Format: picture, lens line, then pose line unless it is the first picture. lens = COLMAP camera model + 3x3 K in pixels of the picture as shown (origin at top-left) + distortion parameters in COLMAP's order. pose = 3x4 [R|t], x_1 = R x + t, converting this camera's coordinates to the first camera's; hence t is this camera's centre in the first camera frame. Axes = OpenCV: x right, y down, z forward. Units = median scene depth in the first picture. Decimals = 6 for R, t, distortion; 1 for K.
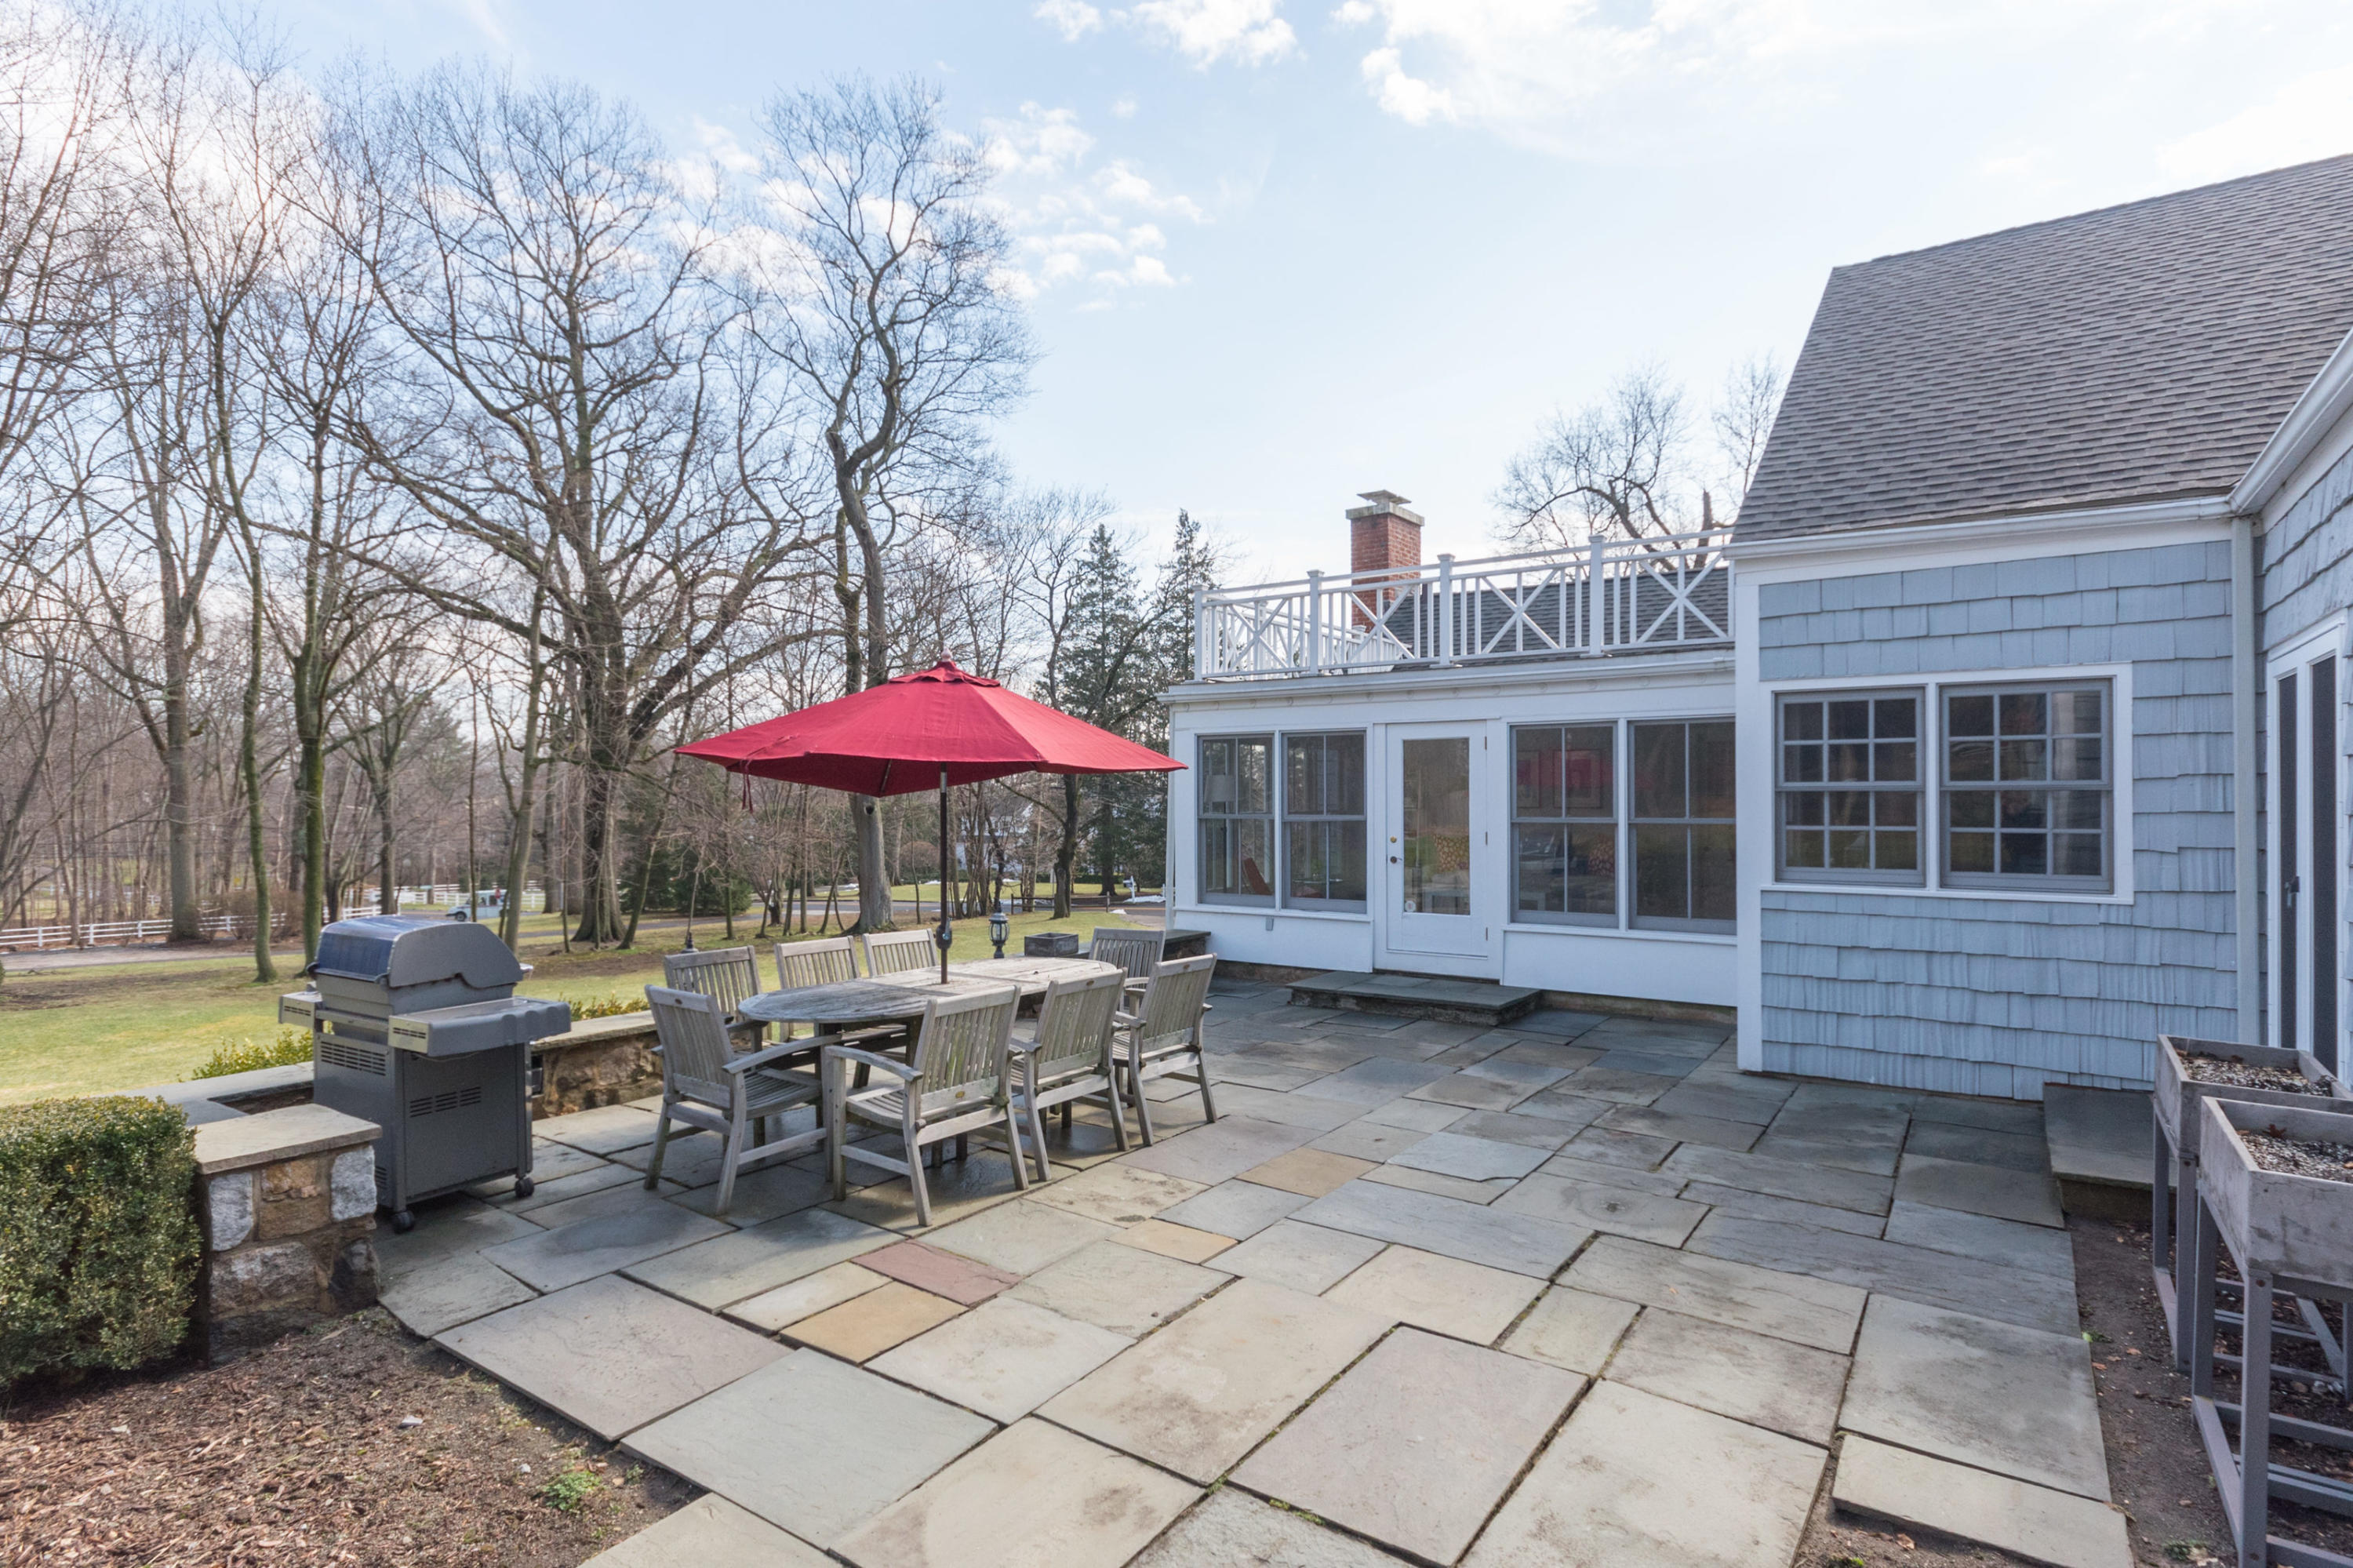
lens RADIAL K [[1181.0, 0, 1178.8], [0, 1181.0, 796.2], [0, 0, 1]] dist [-0.001059, 0.000012]
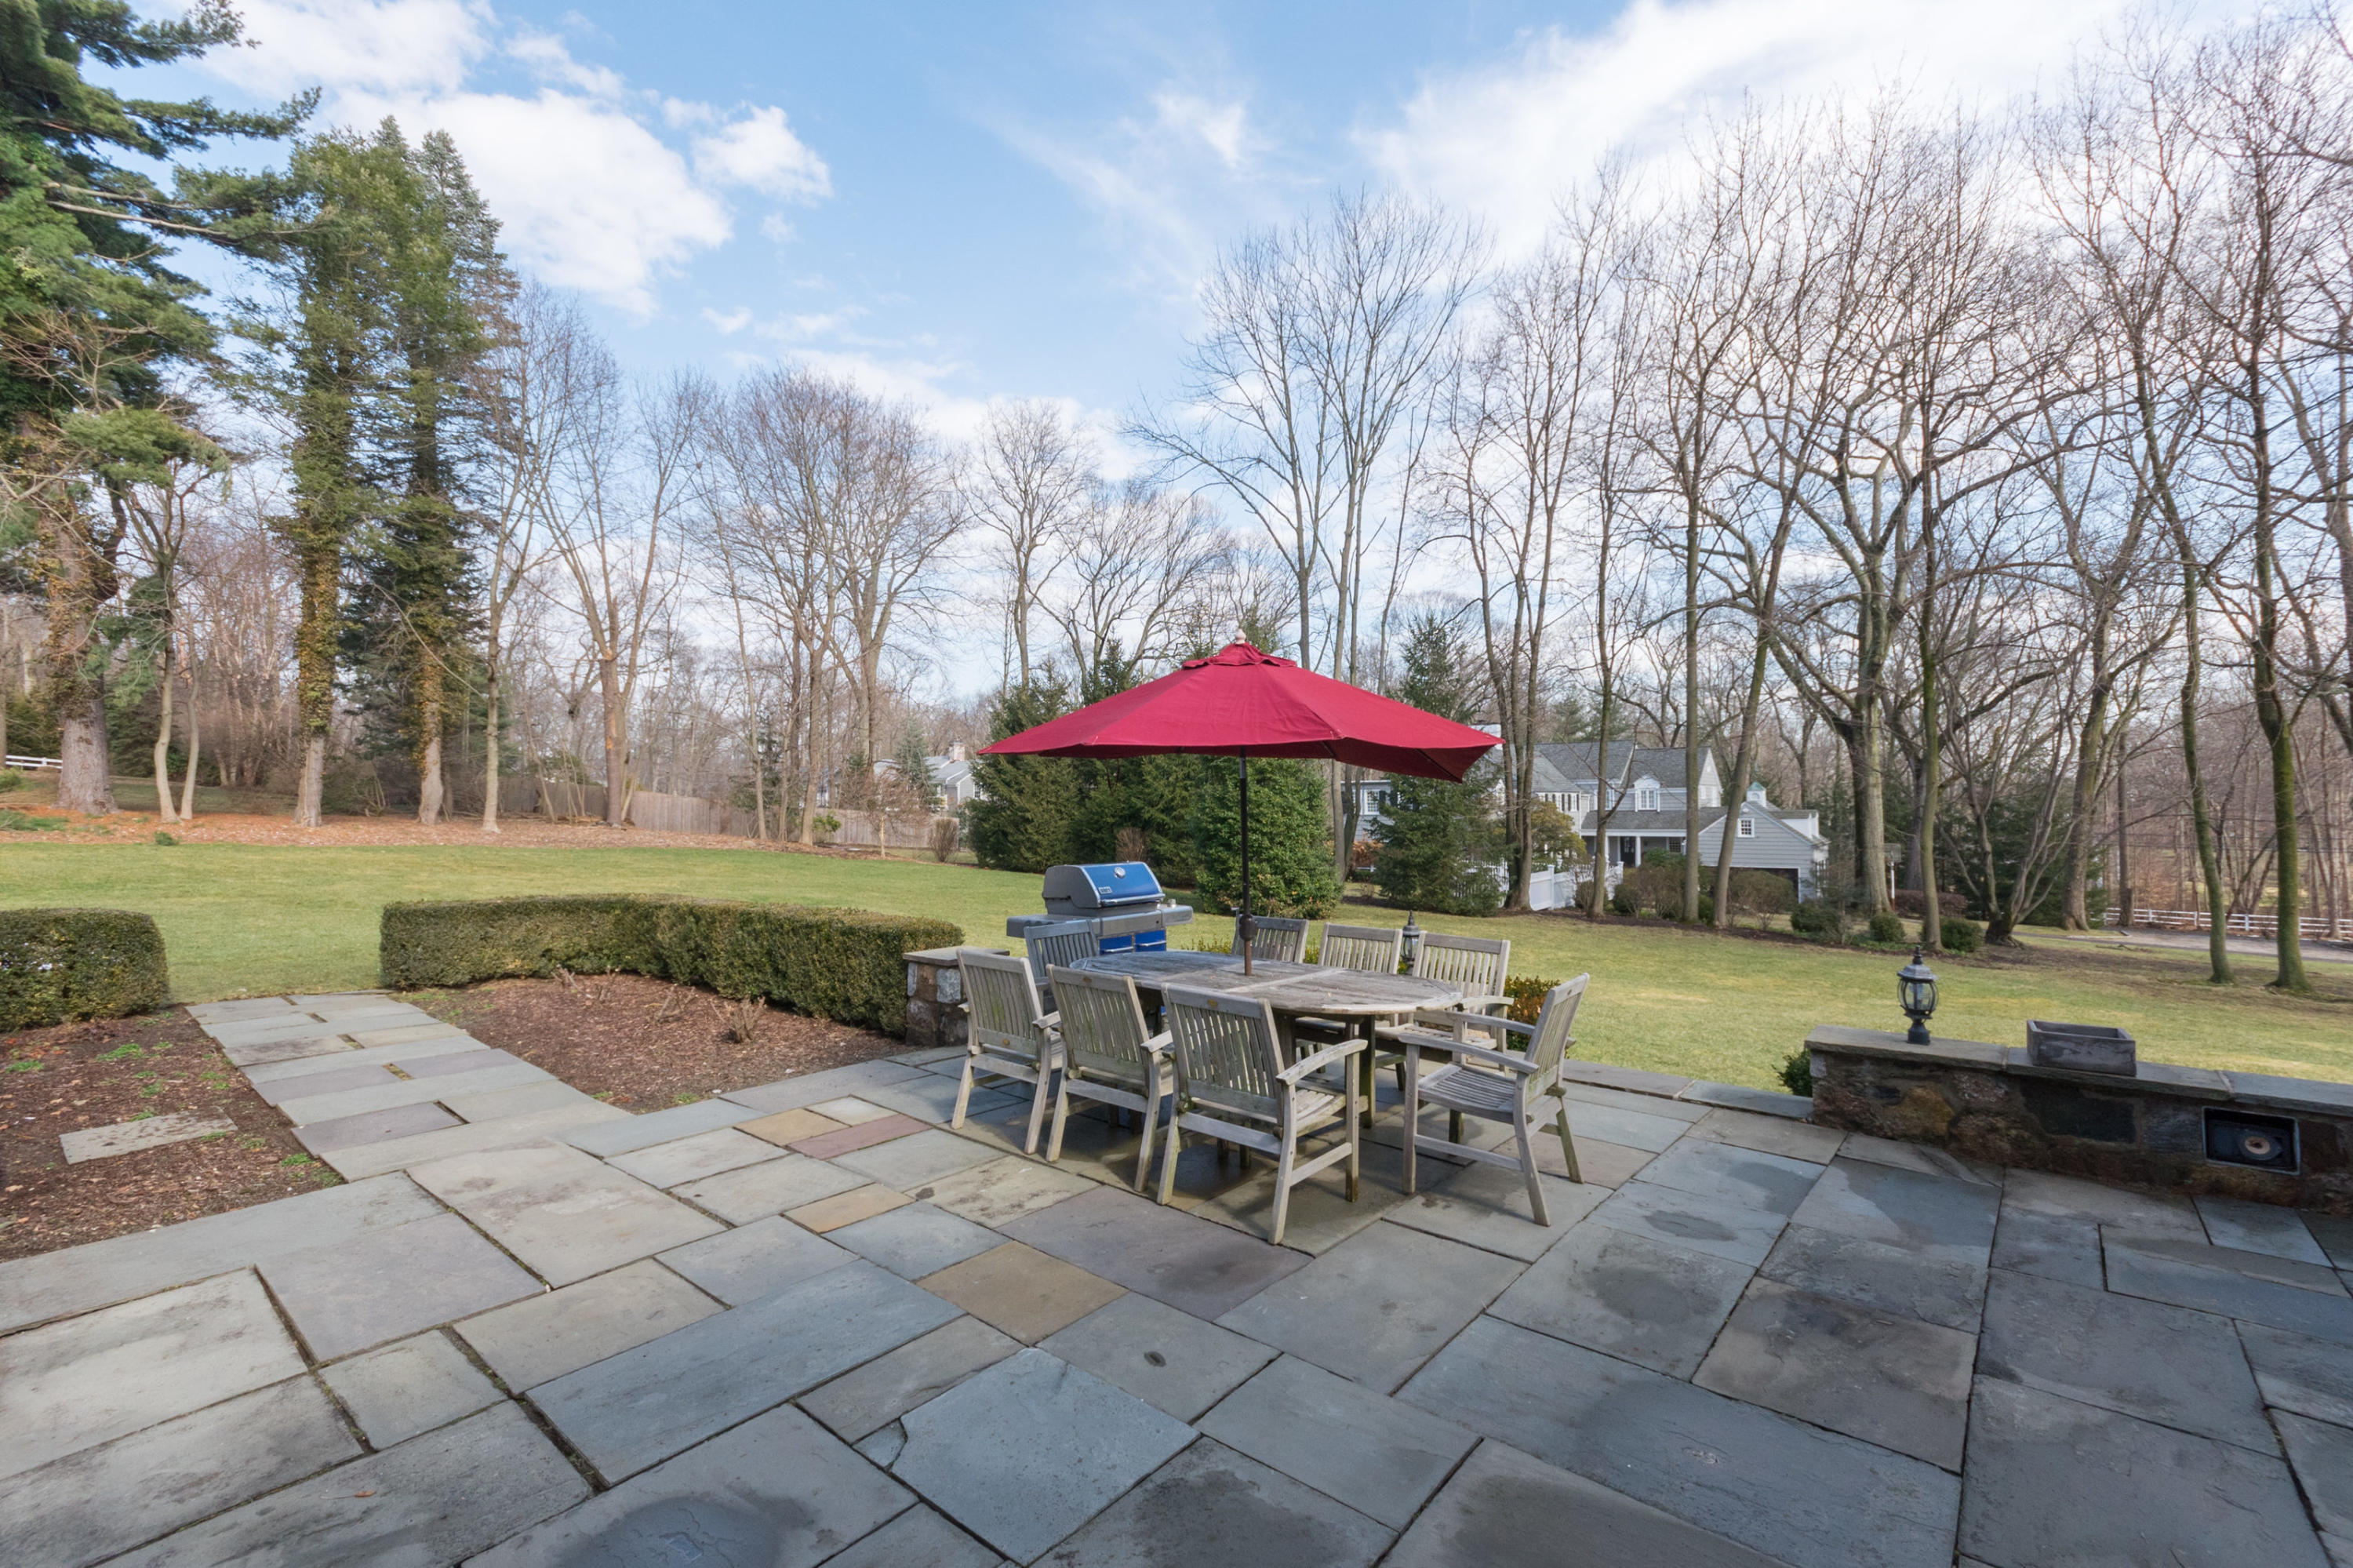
lens RADIAL K [[1028.8, 0, 1181.6], [0, 1028.8, 792.2], [0, 0, 1]] dist [0.001571, 0.000824]
pose [[-0.089054, -0.008886, -0.995987, 0.877173], [0.009372, 0.999908, -0.009758, 0.020818], [0.995983, -0.010203, -0.088962, 1.374925]]
